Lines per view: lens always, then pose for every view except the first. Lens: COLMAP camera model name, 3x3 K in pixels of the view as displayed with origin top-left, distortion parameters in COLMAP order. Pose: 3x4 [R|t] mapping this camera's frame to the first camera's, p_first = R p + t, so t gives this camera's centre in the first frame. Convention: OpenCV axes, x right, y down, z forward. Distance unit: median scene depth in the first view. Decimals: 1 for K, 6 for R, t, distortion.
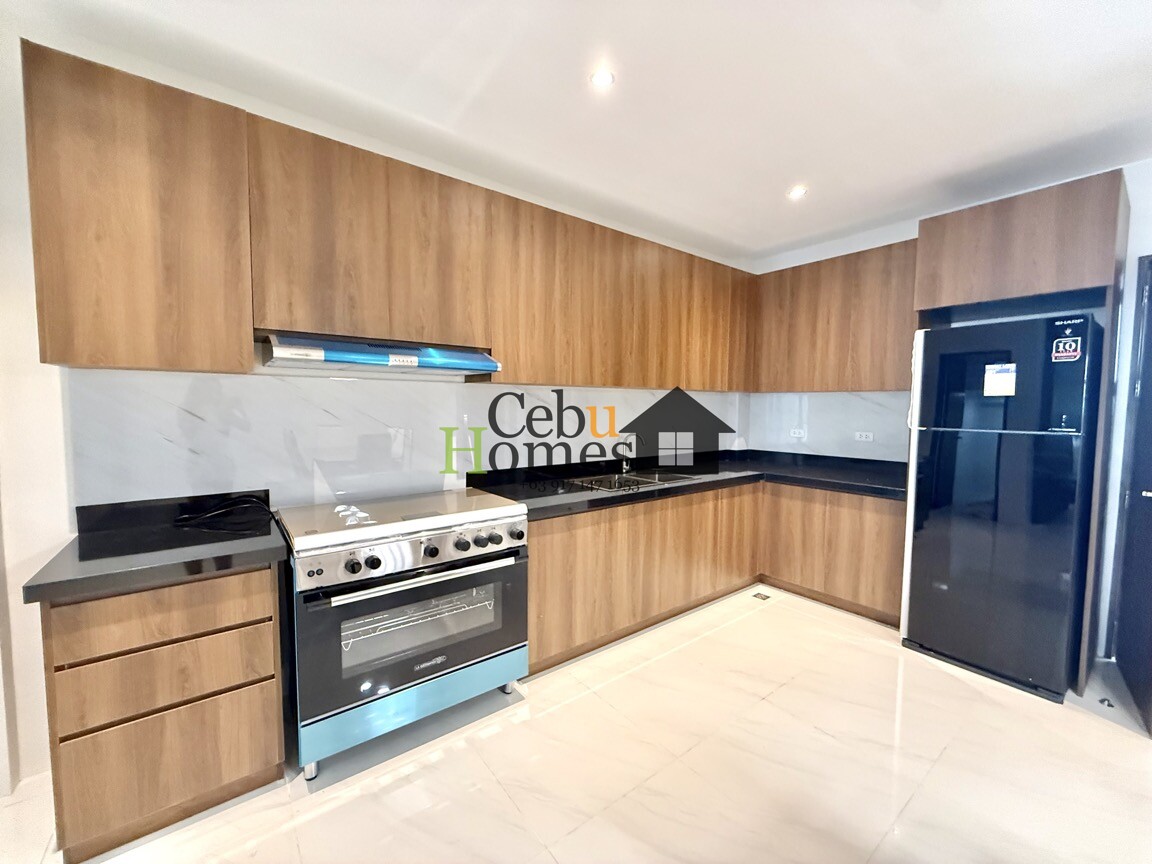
lens RADIAL K [[462.3, 0, 575.8], [0, 462.3, 431.0], [0, 0, 1]] dist [0.002020, -0.000338]
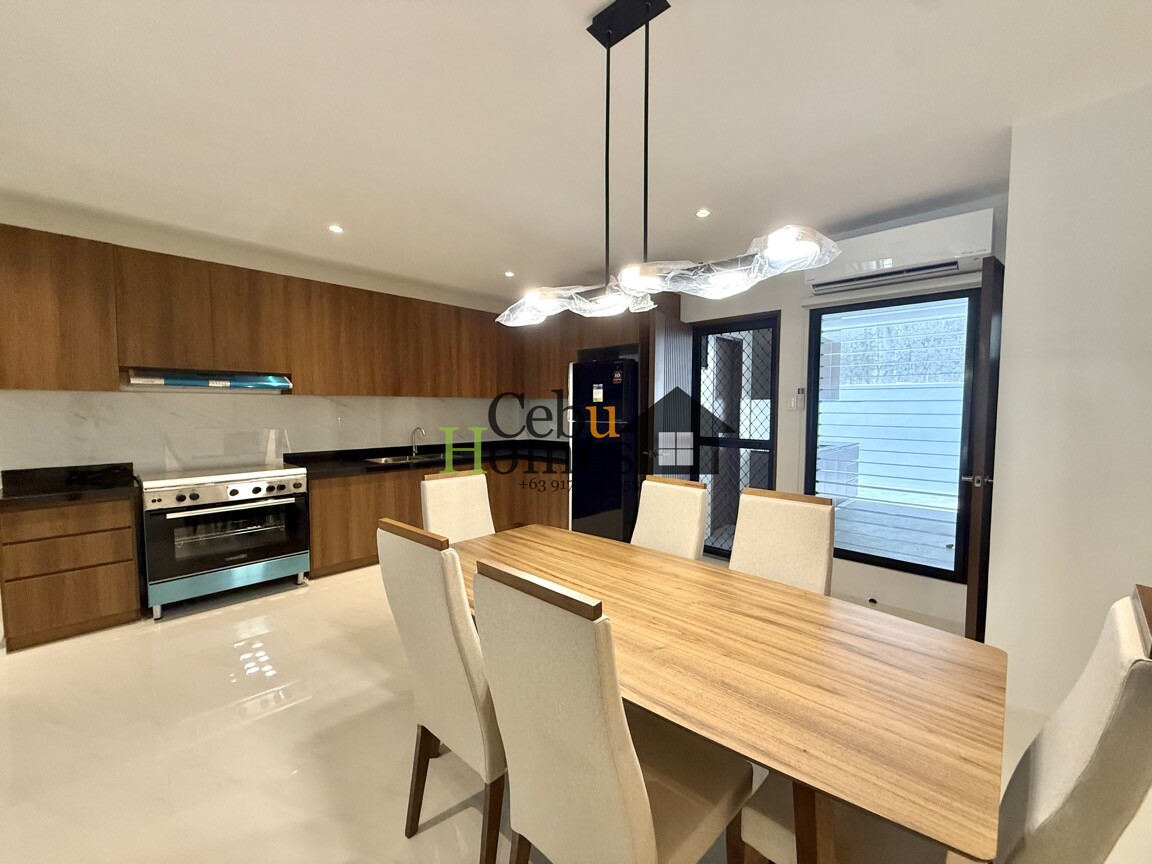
lens RADIAL K [[462.3, 0, 579.3], [0, 462.3, 431.2], [0, 0, 1]] dist [0.002020, -0.000338]
pose [[0.989175, -0.013396, 0.146126, 0.765381], [0.014051, 0.999895, -0.003452, 0.053476], [-0.146065, 0.005468, 0.989260, -0.982283]]
